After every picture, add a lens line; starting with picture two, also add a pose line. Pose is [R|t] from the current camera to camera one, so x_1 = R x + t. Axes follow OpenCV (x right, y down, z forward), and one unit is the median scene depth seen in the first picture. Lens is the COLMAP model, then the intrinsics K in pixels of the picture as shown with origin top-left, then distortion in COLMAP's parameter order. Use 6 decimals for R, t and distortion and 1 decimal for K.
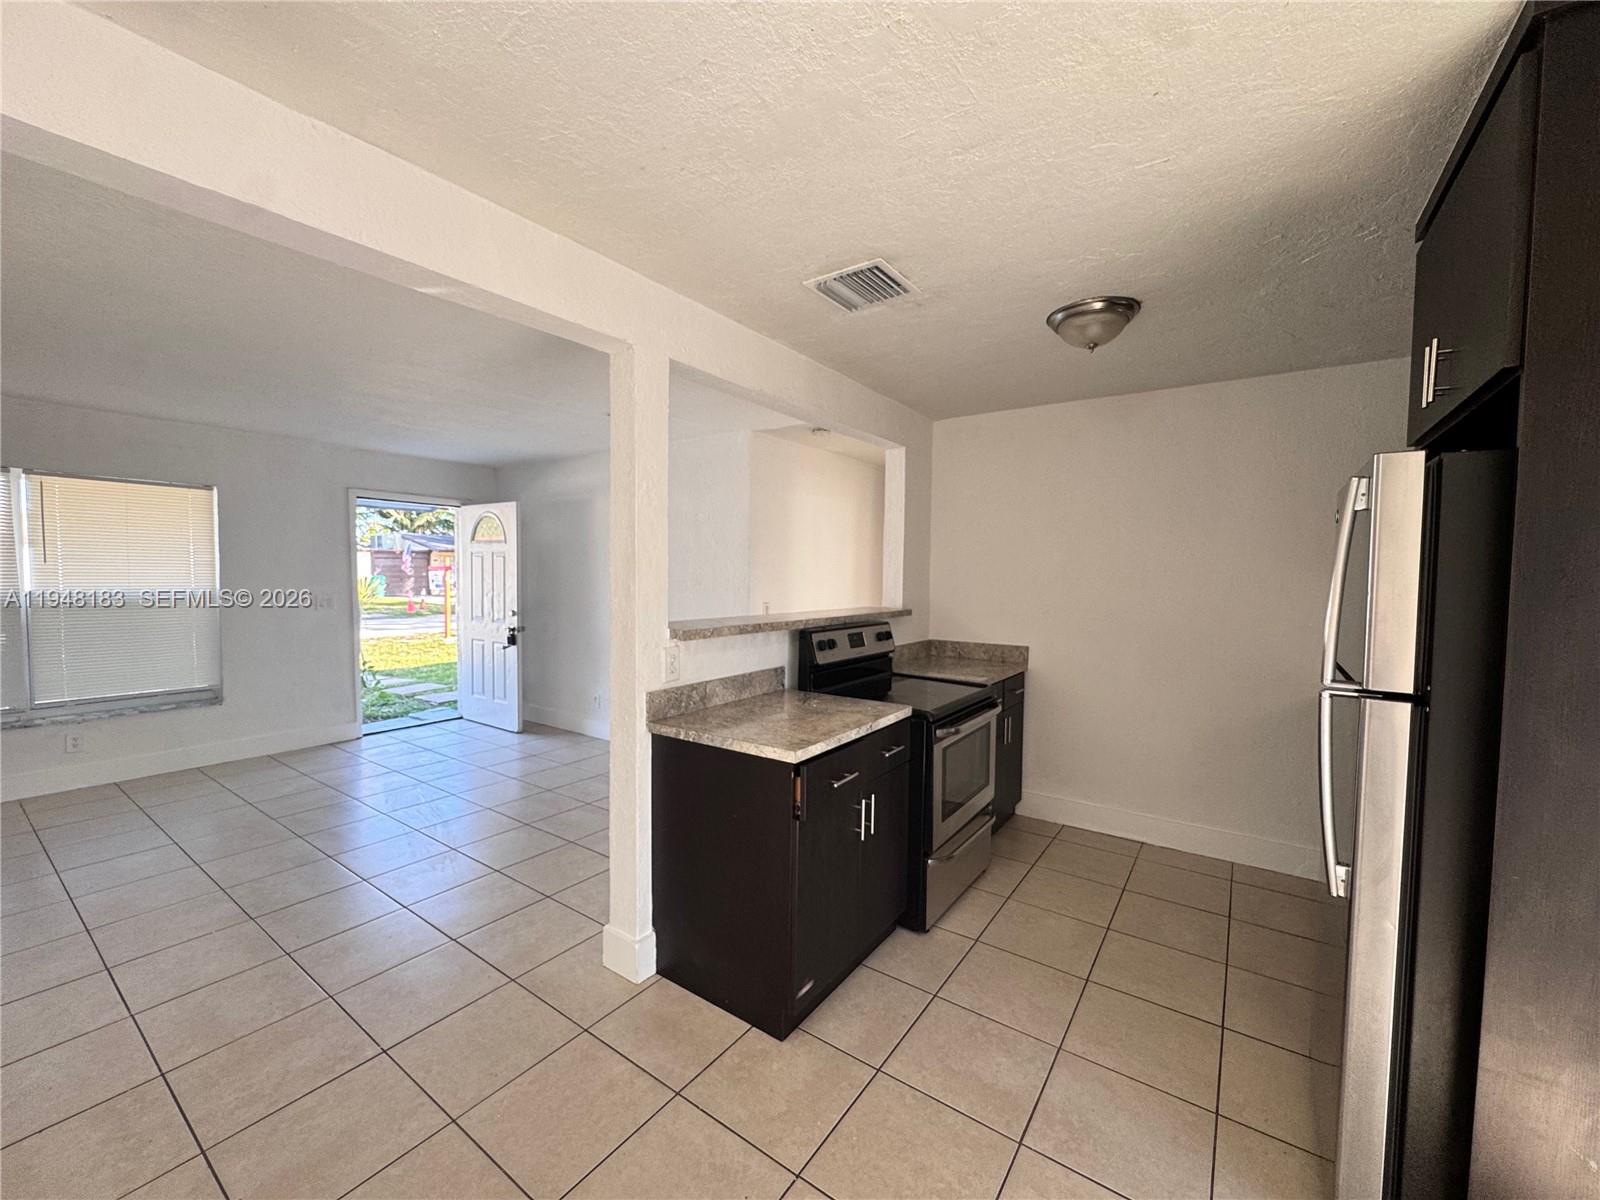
lens RADIAL K [[638.9, 0, 801.3], [0, 638.9, 600.9], [0, 0, 1]] dist [-0.002850, 0.000126]
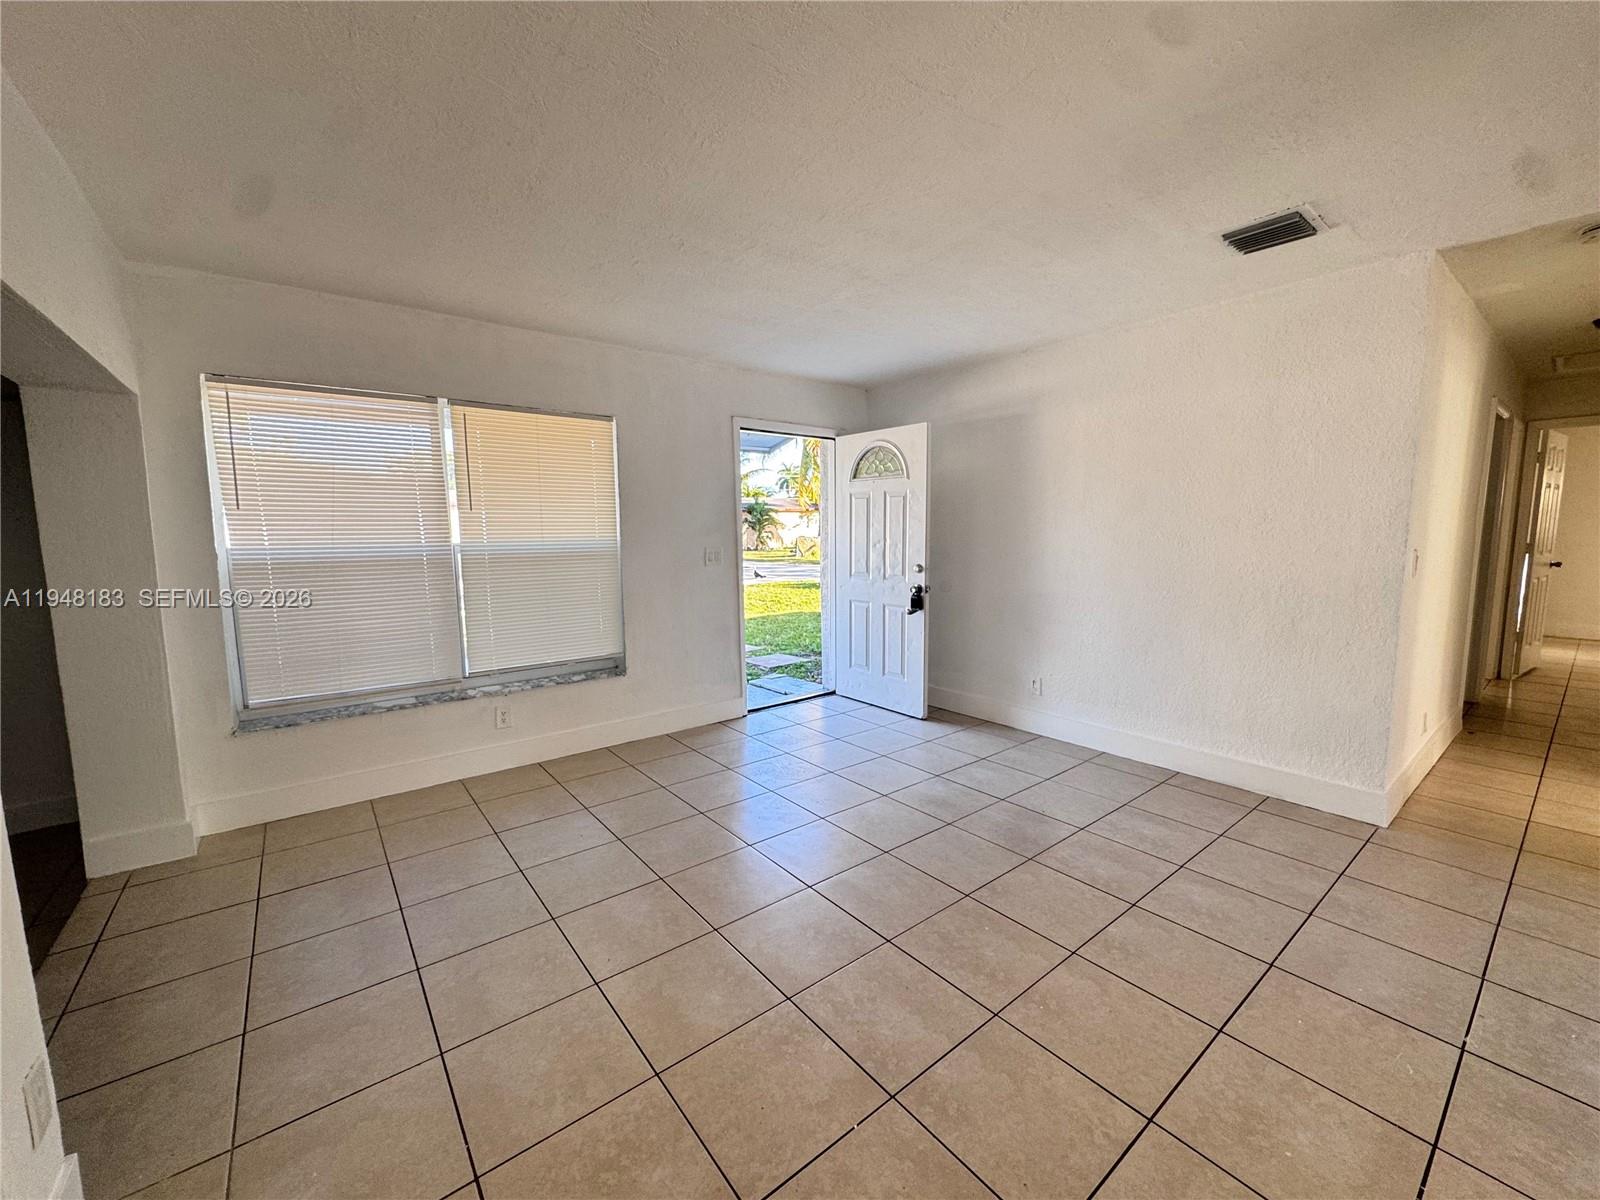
lens RADIAL K [[638.9, 0, 801.3], [0, 638.9, 600.9], [0, 0, 1]] dist [-0.002850, 0.000126]
pose [[0.959104, 0.010837, -0.282846, -0.377449], [0.008341, 0.997751, 0.066513, 0.006012], [0.282931, -0.066152, 0.956856, 0.215124]]
